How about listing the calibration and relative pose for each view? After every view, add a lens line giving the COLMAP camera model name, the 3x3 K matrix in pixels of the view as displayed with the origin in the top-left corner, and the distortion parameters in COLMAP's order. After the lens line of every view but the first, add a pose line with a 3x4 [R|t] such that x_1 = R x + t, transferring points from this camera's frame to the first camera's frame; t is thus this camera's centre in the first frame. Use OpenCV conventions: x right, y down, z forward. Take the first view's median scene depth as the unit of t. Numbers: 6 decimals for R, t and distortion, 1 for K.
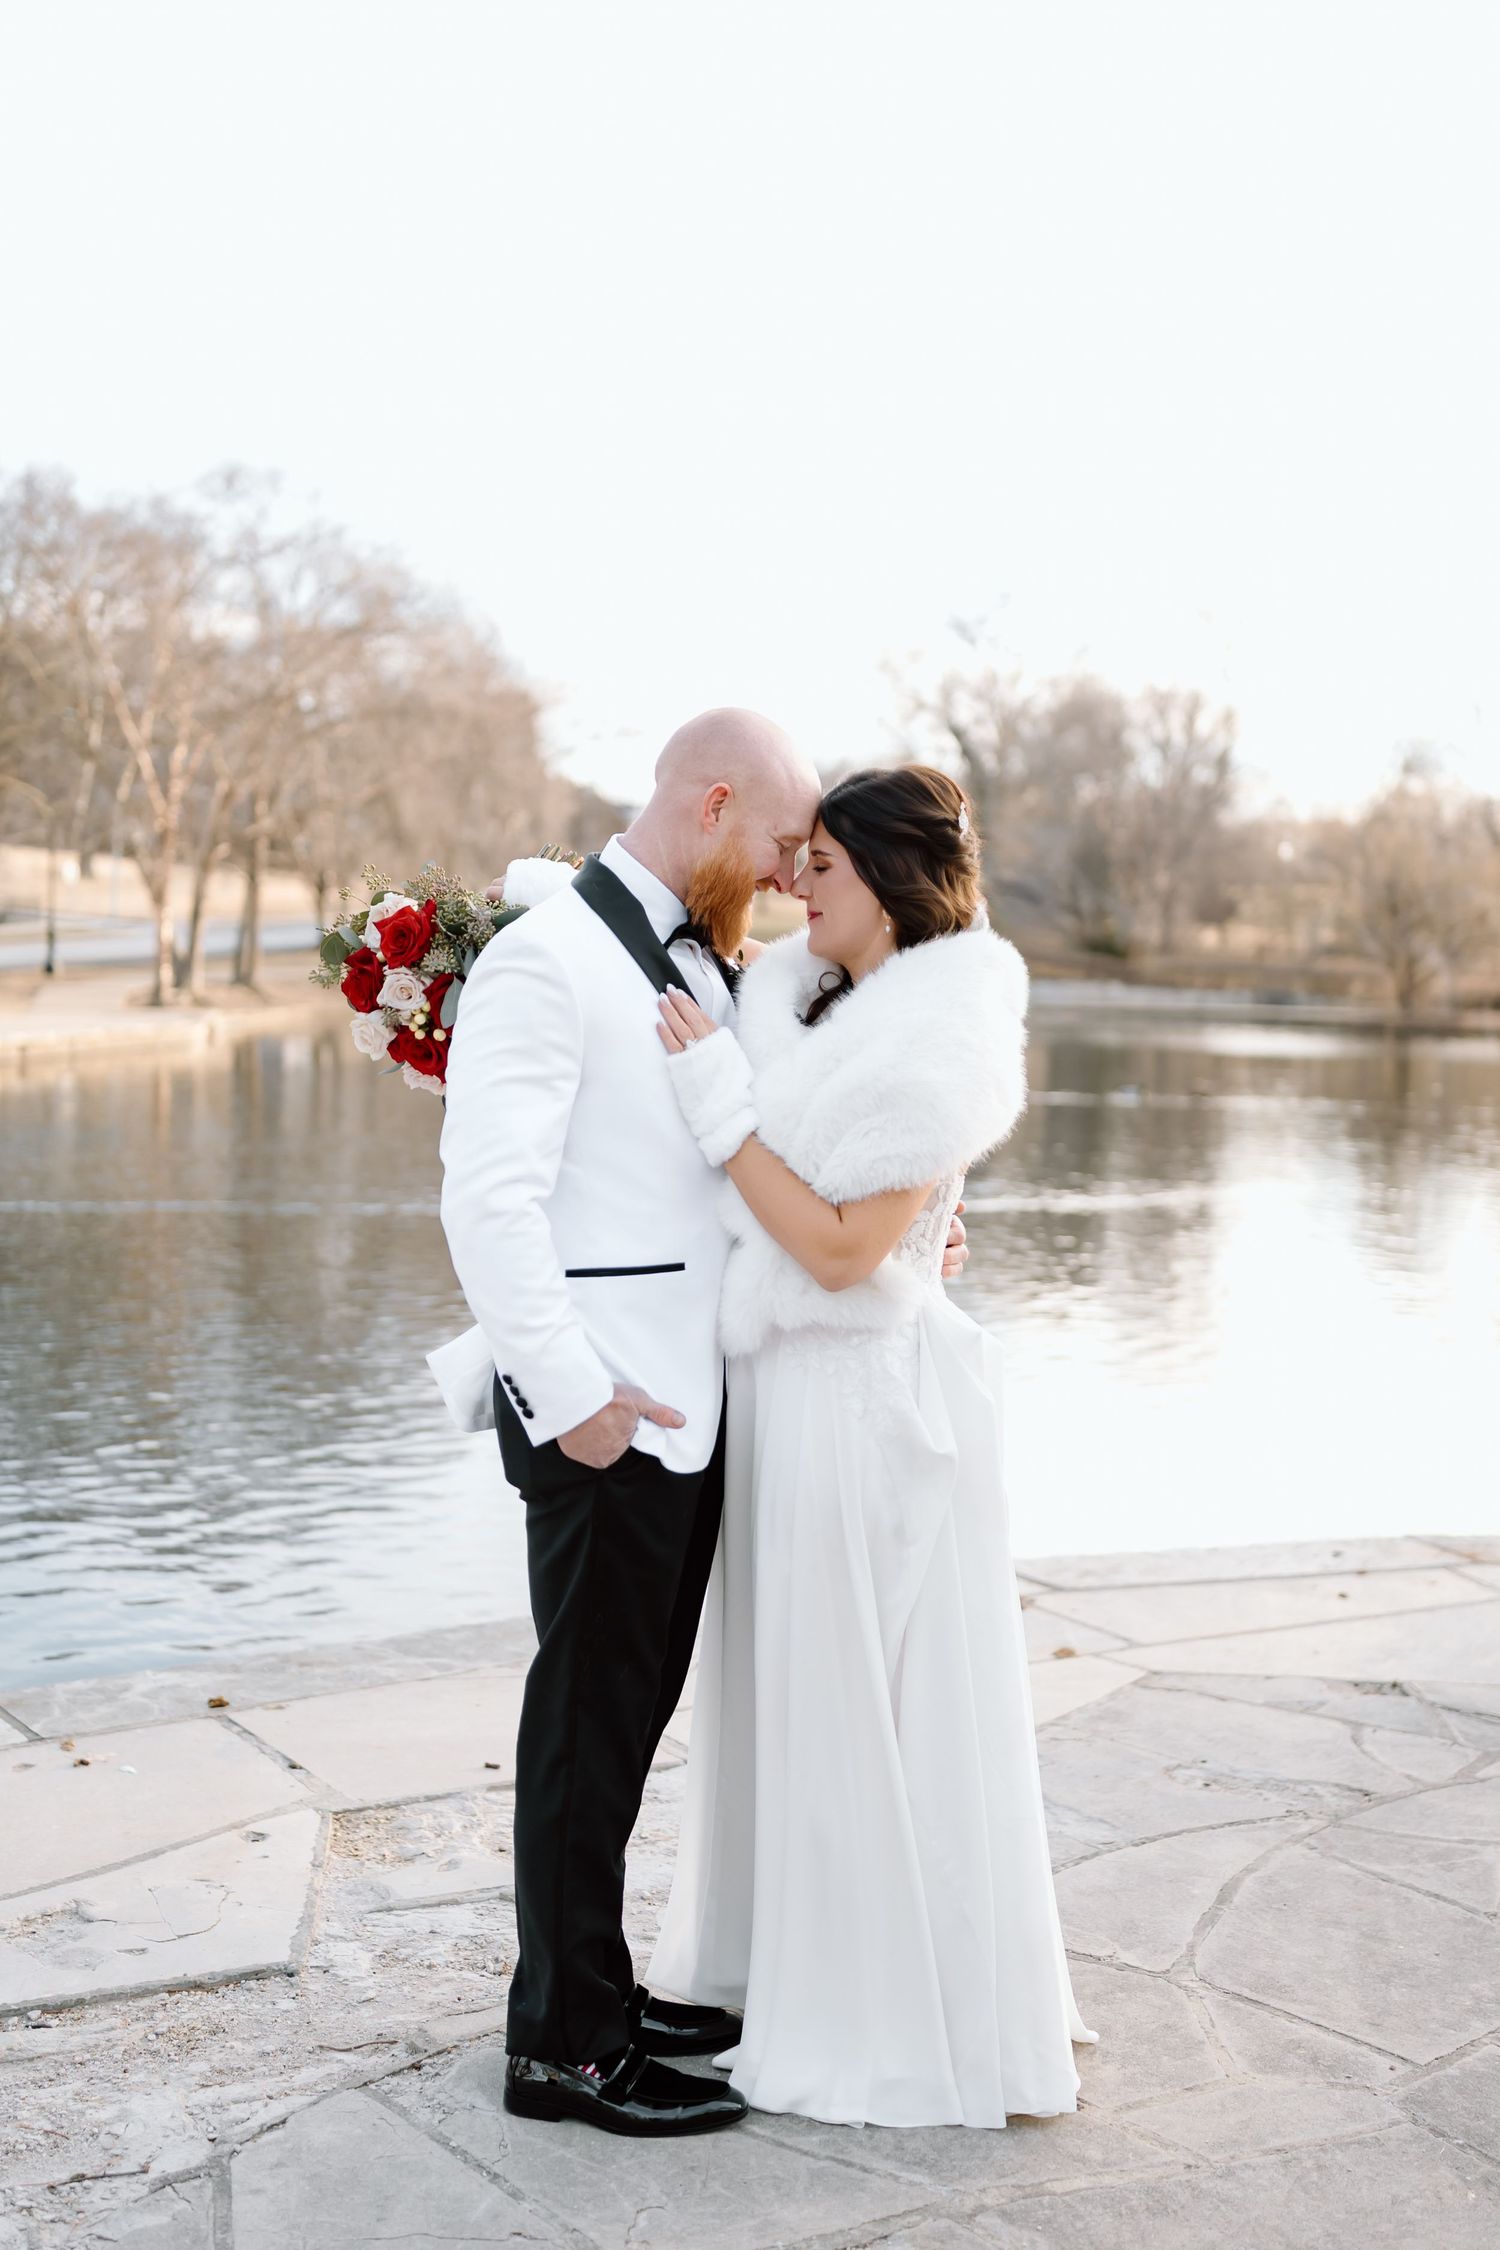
lens RADIAL K [[2602.7, 0, 701.1], [0, 2602.7, 1150.9], [0, 0, 1]] dist [0.005938, -0.029526]
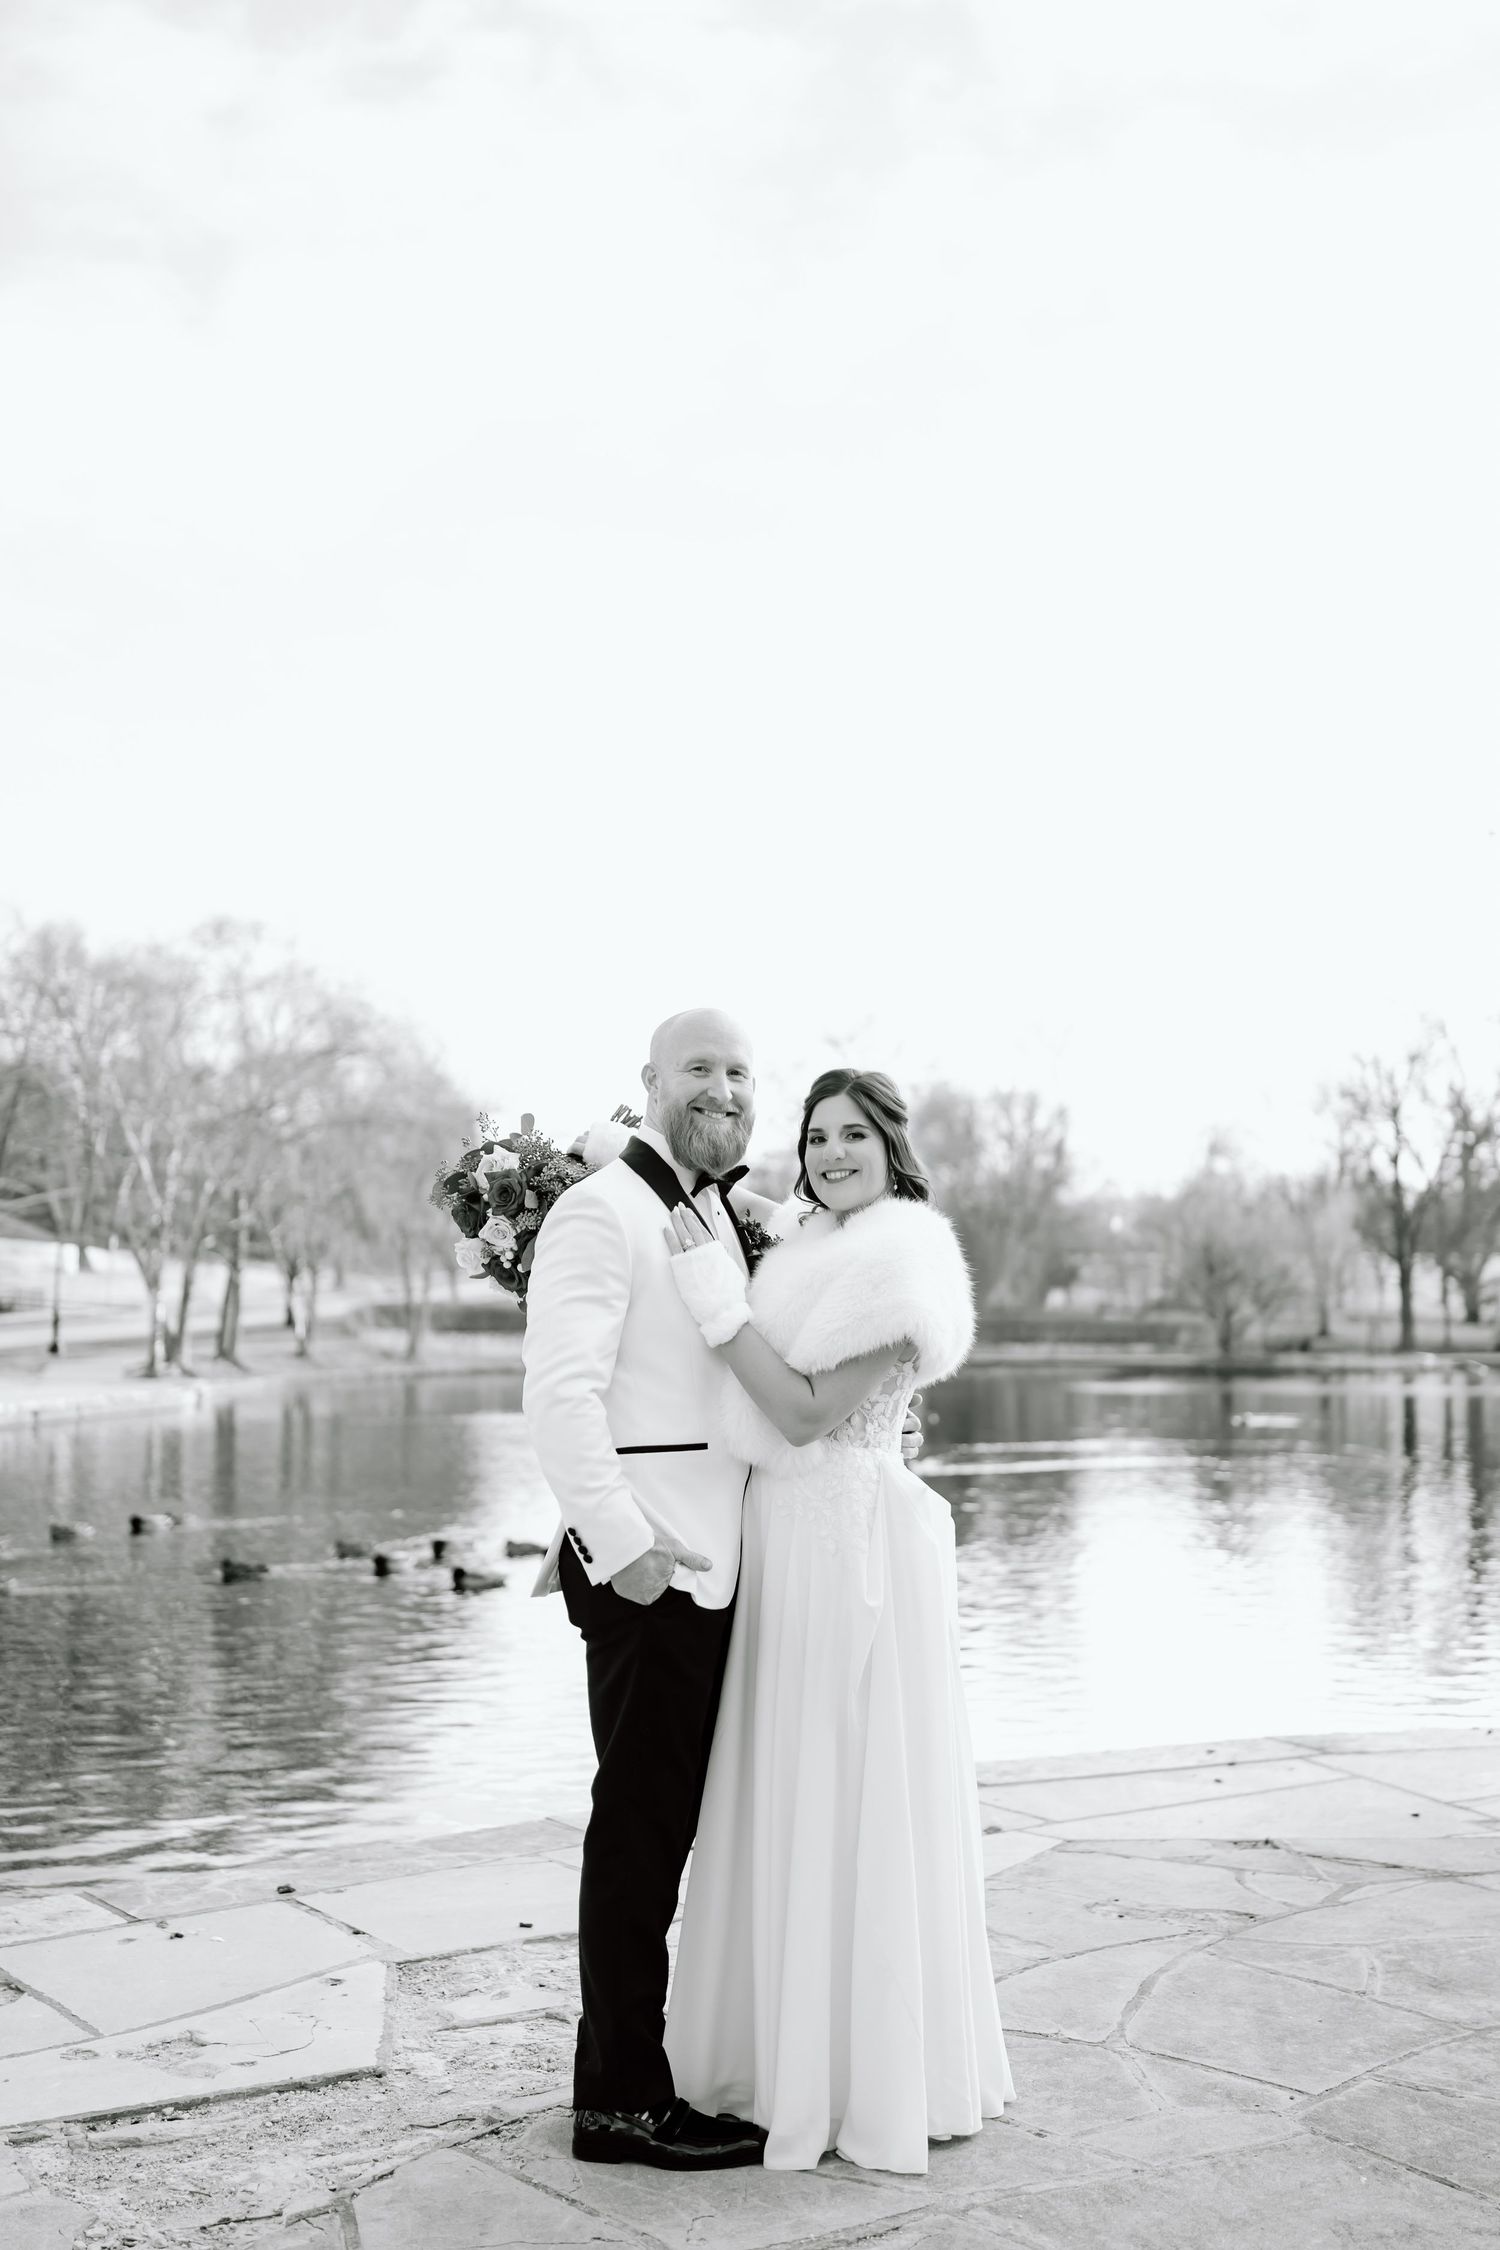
lens RADIAL K [[2256.3, 0, 745.6], [0, 2256.3, 1091.8], [0, 0, 1]] dist [-0.005370, -0.028719]
pose [[0.998046, -0.021607, 0.058624, -0.003839], [0.031752, 0.983505, -0.178070, 0.005815], [-0.053809, 0.179583, 0.982270, -0.009987]]
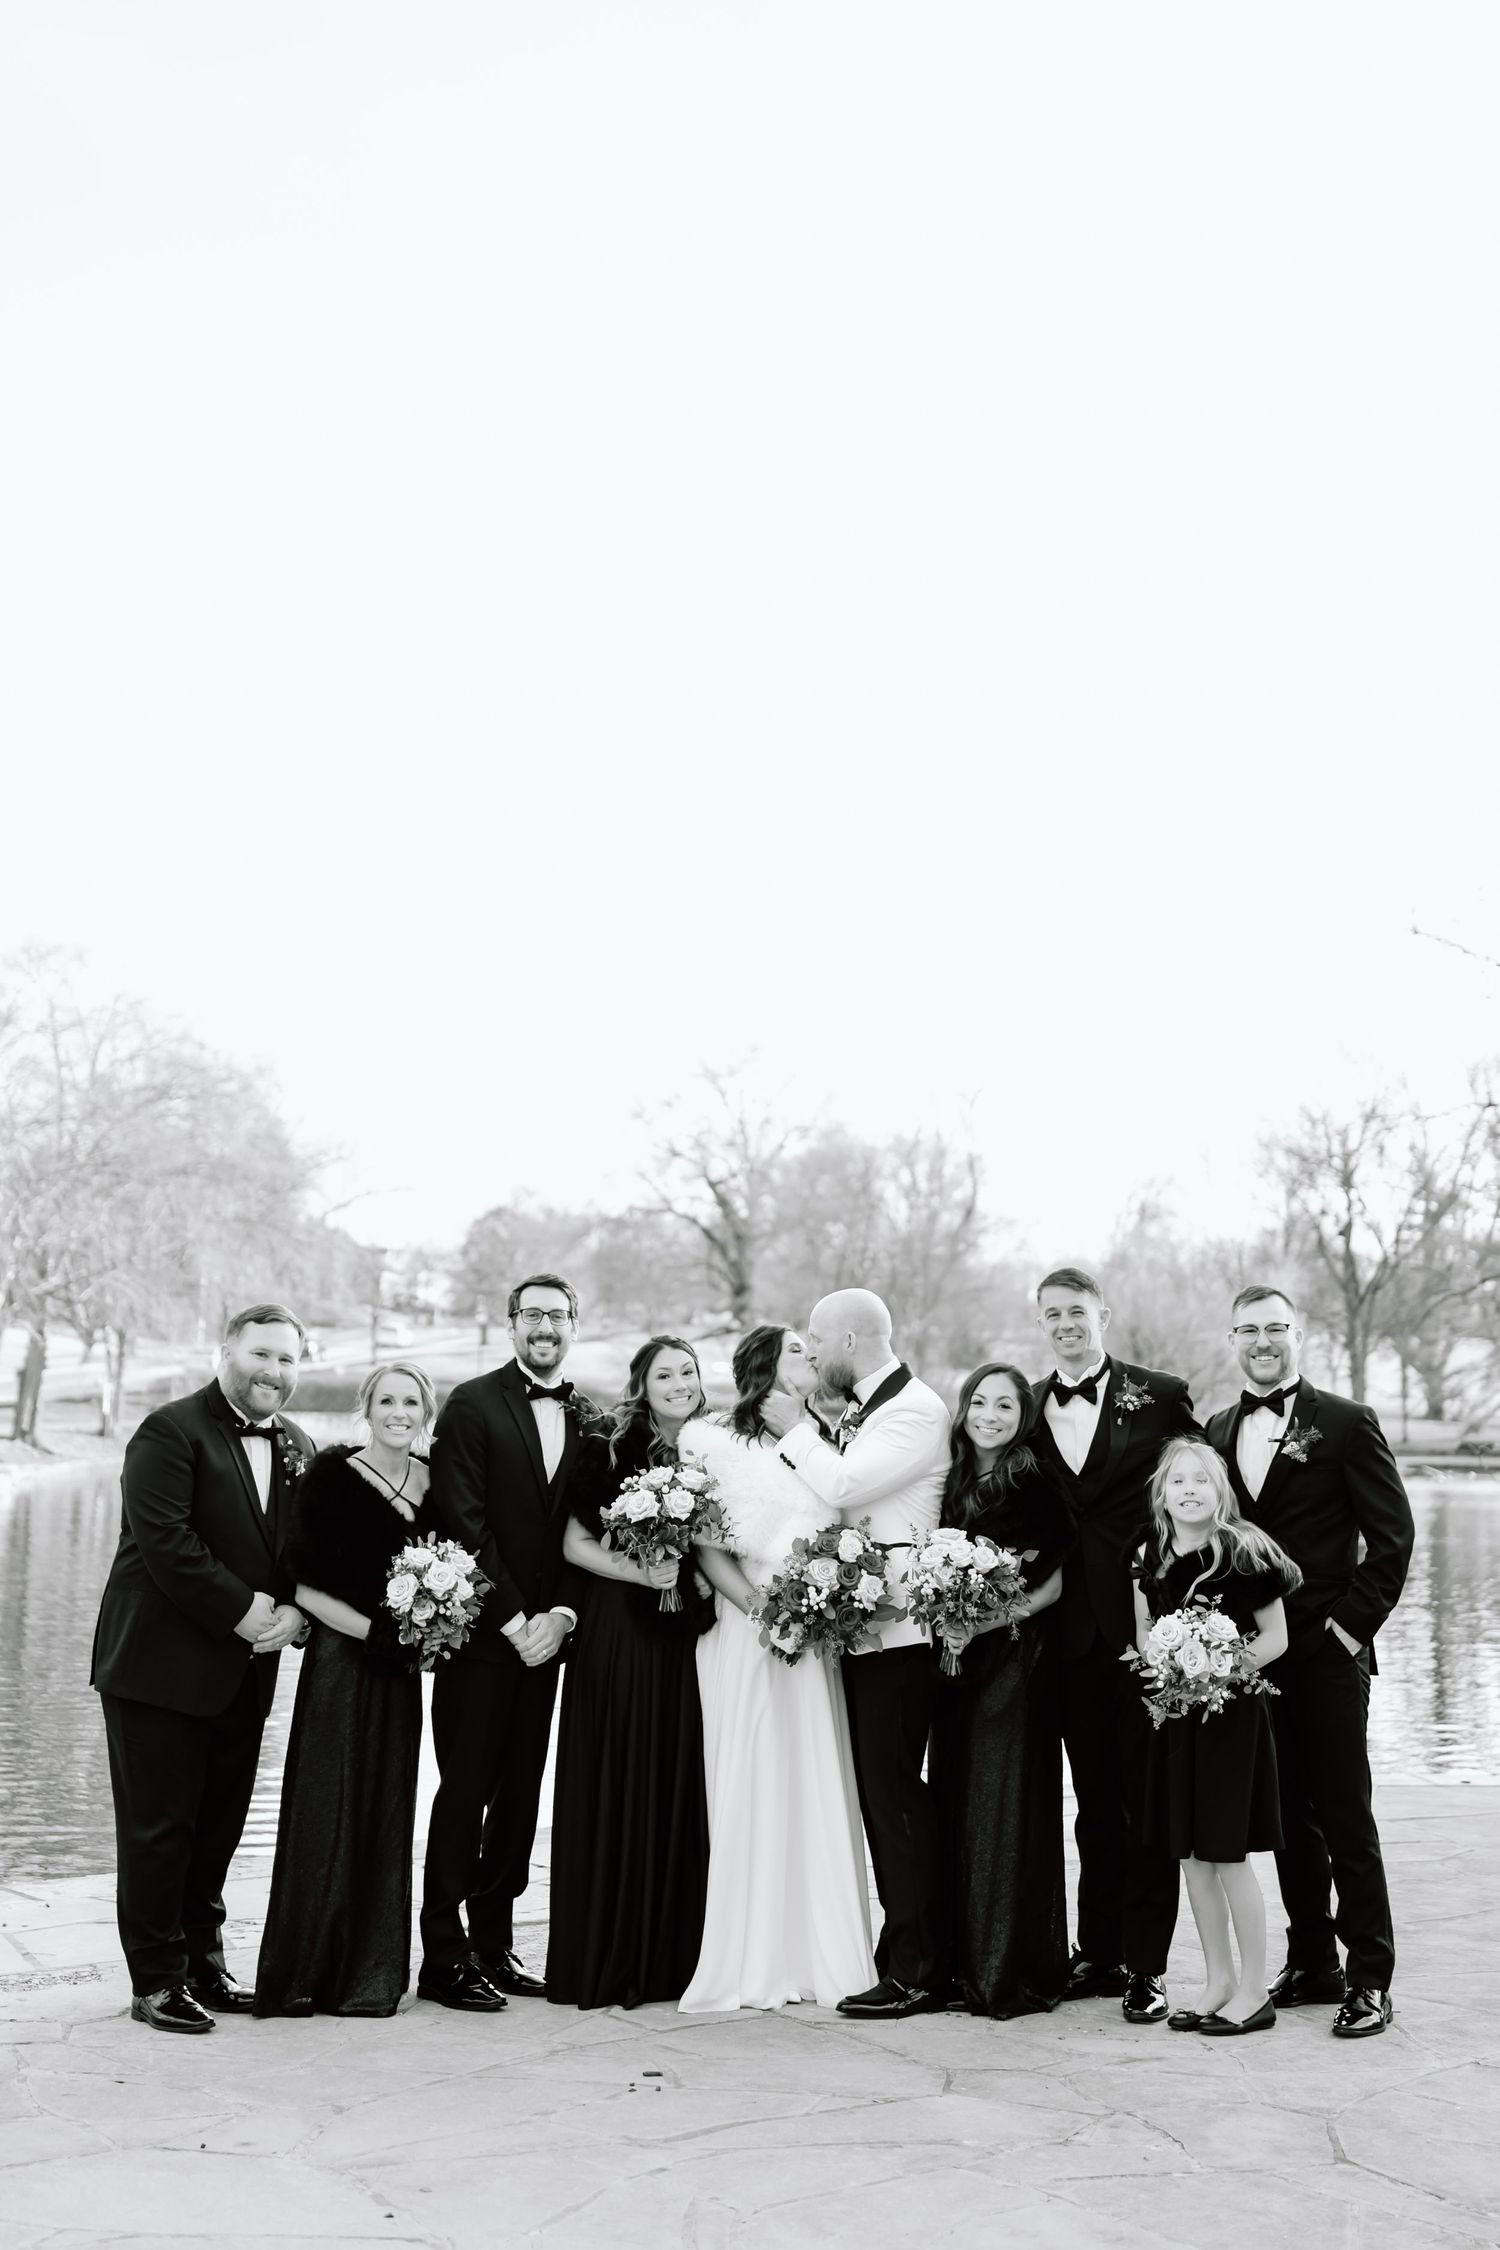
lens RADIAL K [[2735.9, 0, 746.5], [0, 2735.9, 933.2], [0, 0, 1]] dist [0.003620, -0.021197]
pose [[0.993148, 0.010718, 0.116374, -0.029483], [0.017721, 0.970460, -0.240609, 0.007653], [-0.115515, 0.241023, 0.963620, -0.125030]]
